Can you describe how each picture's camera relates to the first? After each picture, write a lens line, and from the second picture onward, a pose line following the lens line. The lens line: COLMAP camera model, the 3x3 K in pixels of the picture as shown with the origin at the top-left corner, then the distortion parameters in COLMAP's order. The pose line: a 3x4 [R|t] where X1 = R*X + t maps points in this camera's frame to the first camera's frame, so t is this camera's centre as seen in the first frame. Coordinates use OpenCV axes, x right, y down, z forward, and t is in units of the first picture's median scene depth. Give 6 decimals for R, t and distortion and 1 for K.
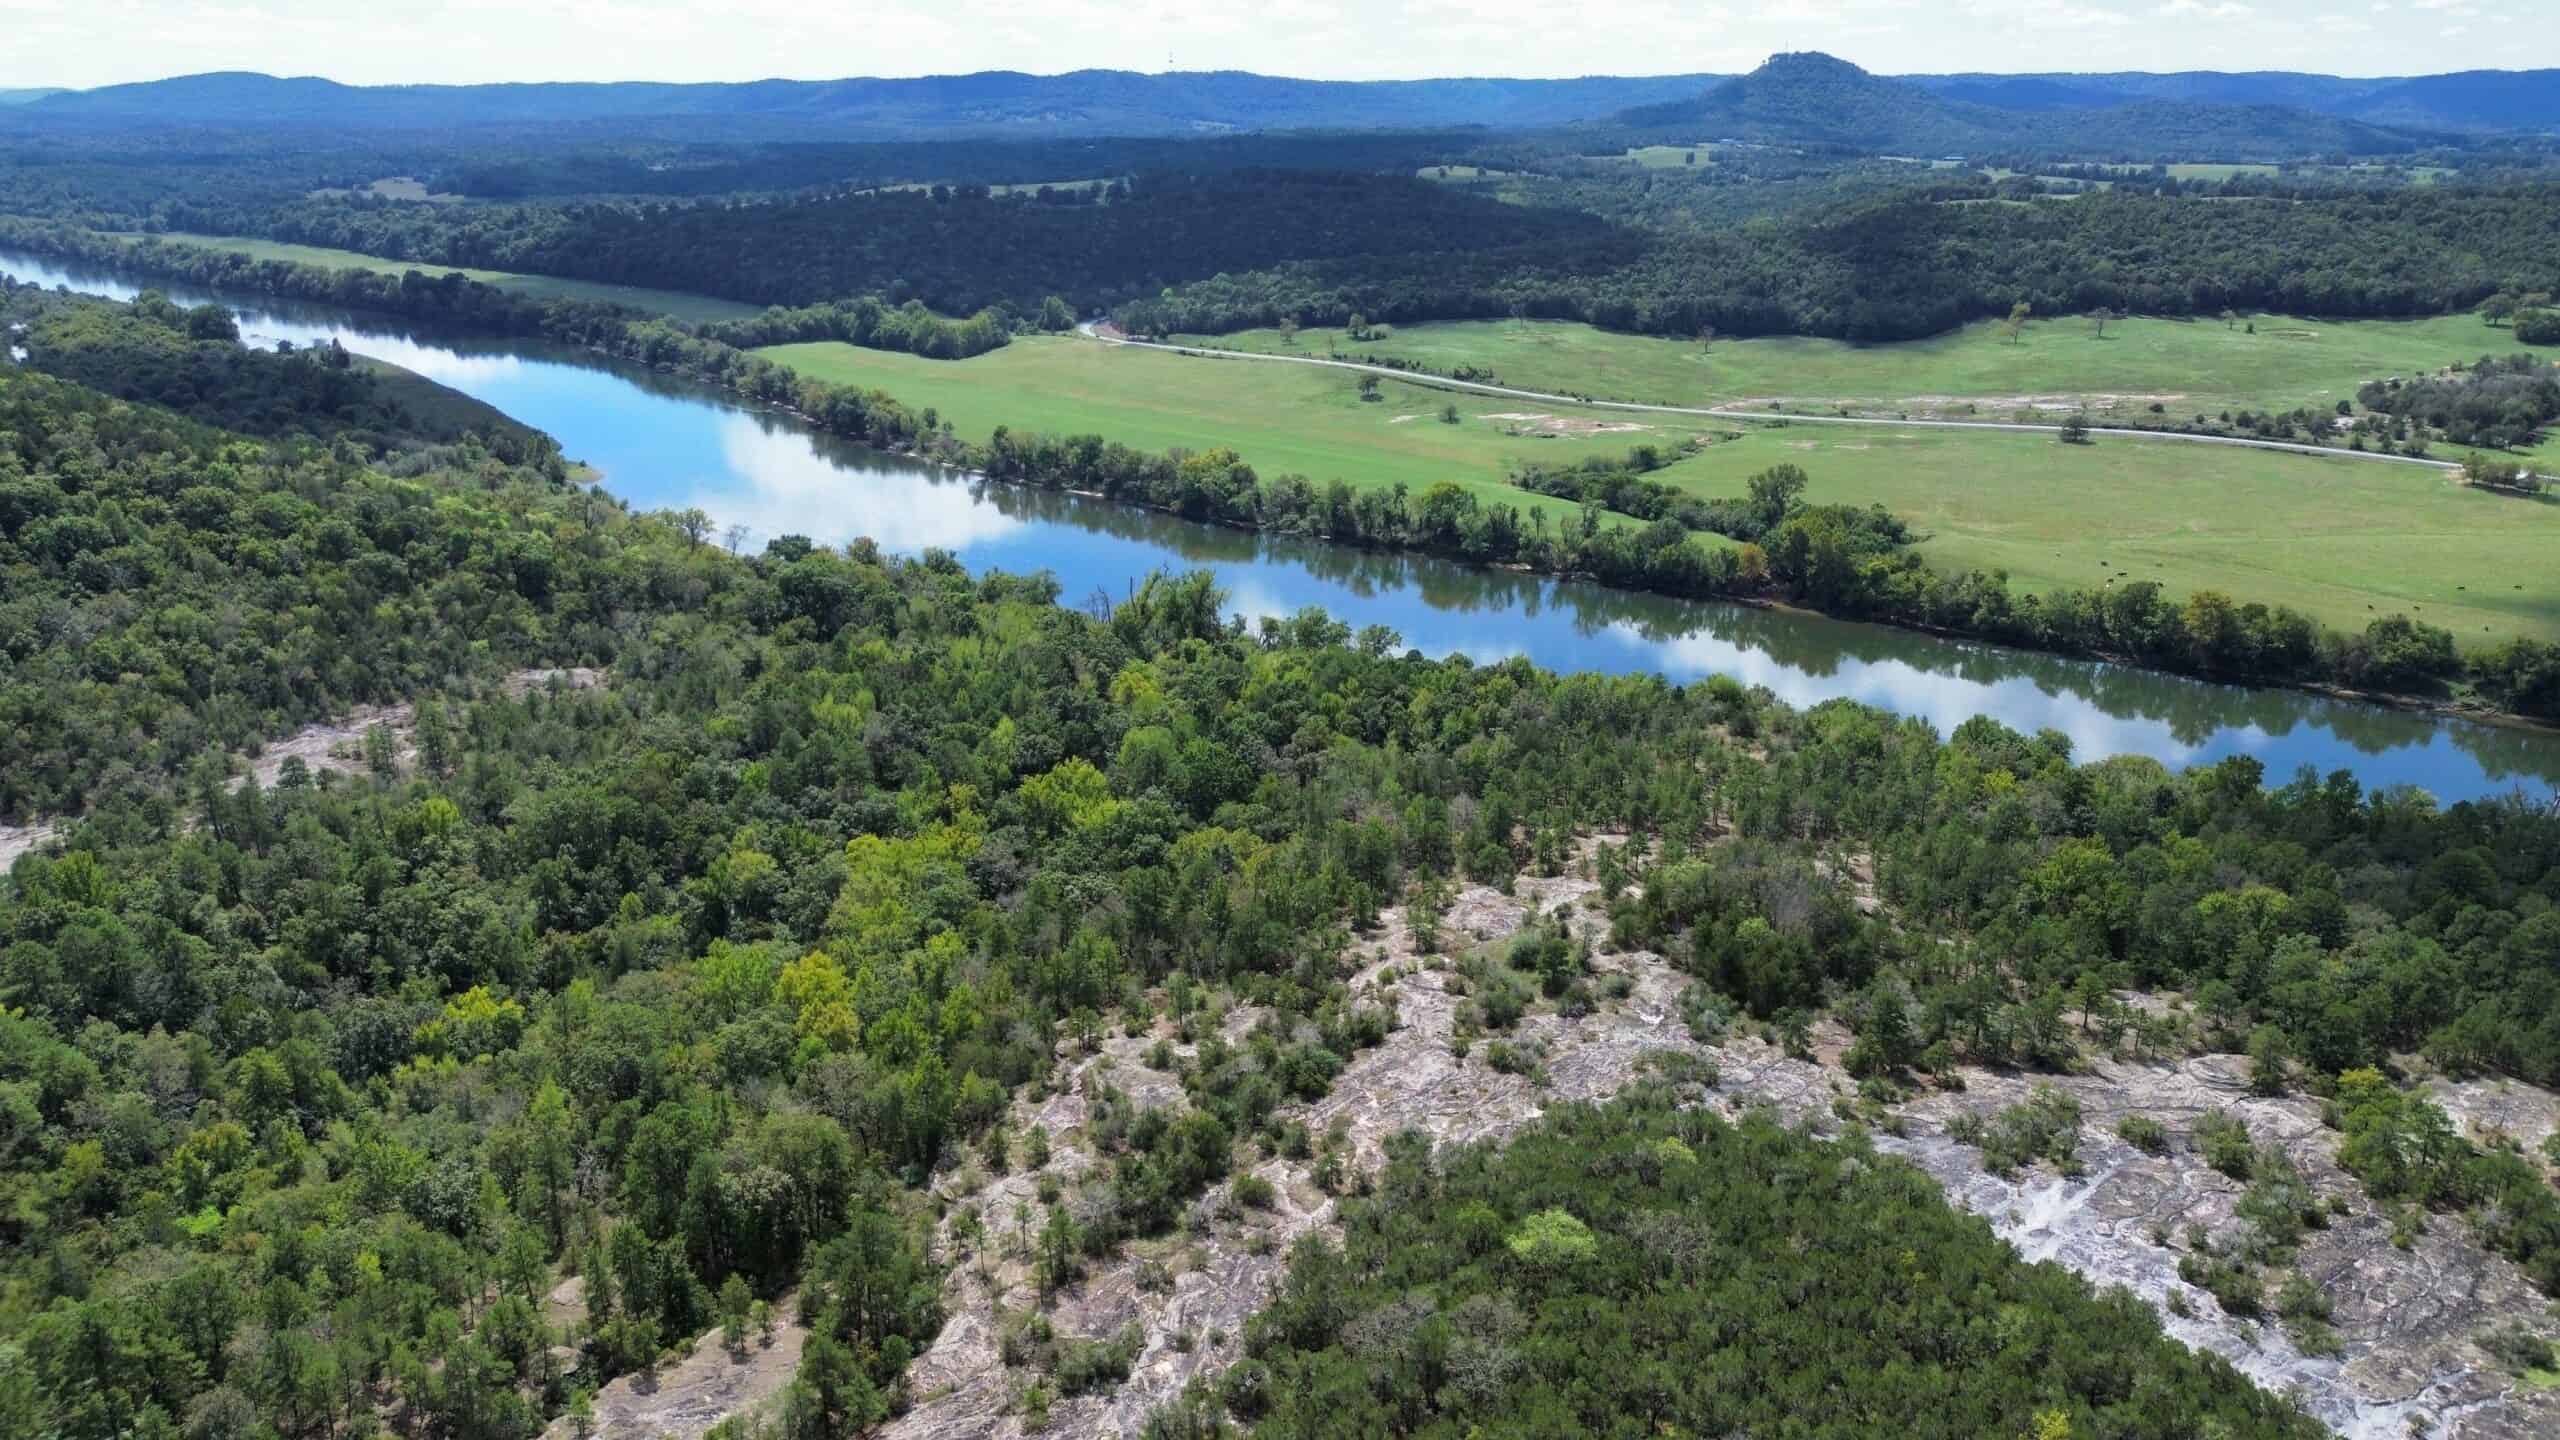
lens RADIAL K [[1849.9, 0, 1277.2], [0, 1849.9, 730.7], [0, 0, 1]] dist [0.042971, -0.041507]
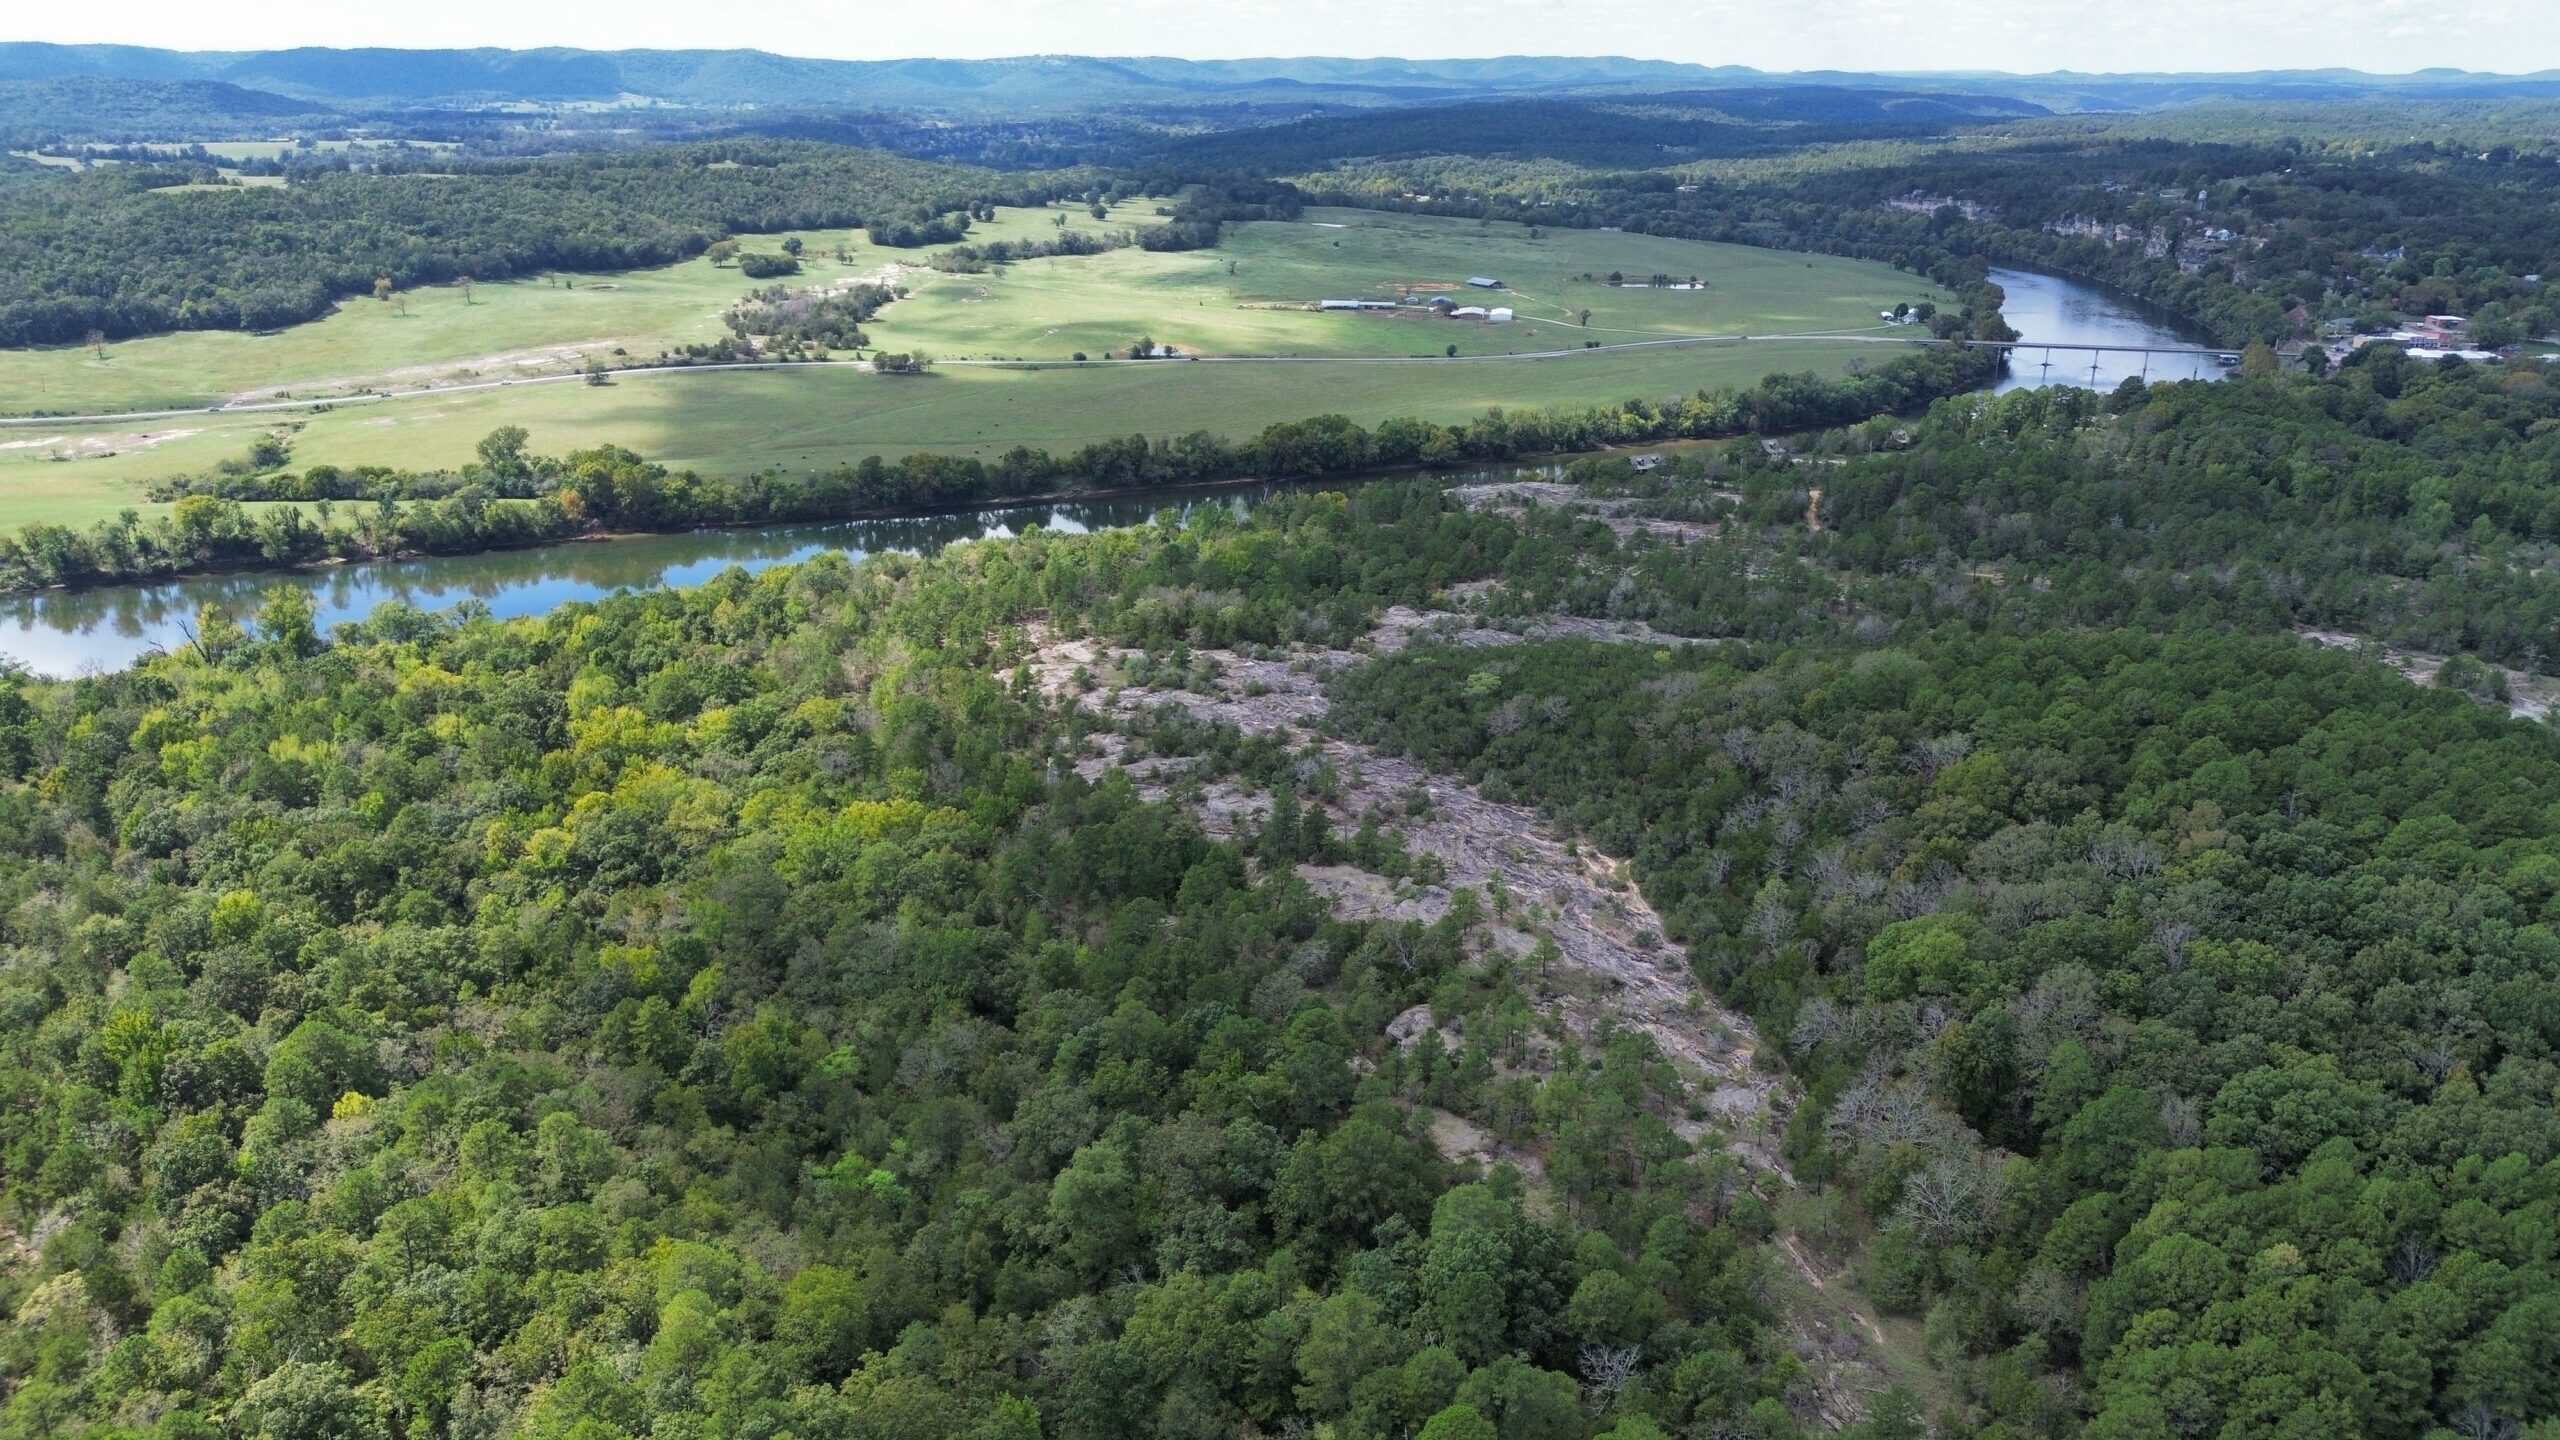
lens RADIAL K [[1849.9, 0, 1270.0], [0, 1849.9, 714.2], [0, 0, 1]] dist [0.042971, -0.041507]
pose [[0.471908, -0.280135, 0.835959, -0.417877], [0.270858, 0.948389, 0.164909, -0.030057], [-0.839011, 0.148604, 0.523429, 0.022178]]
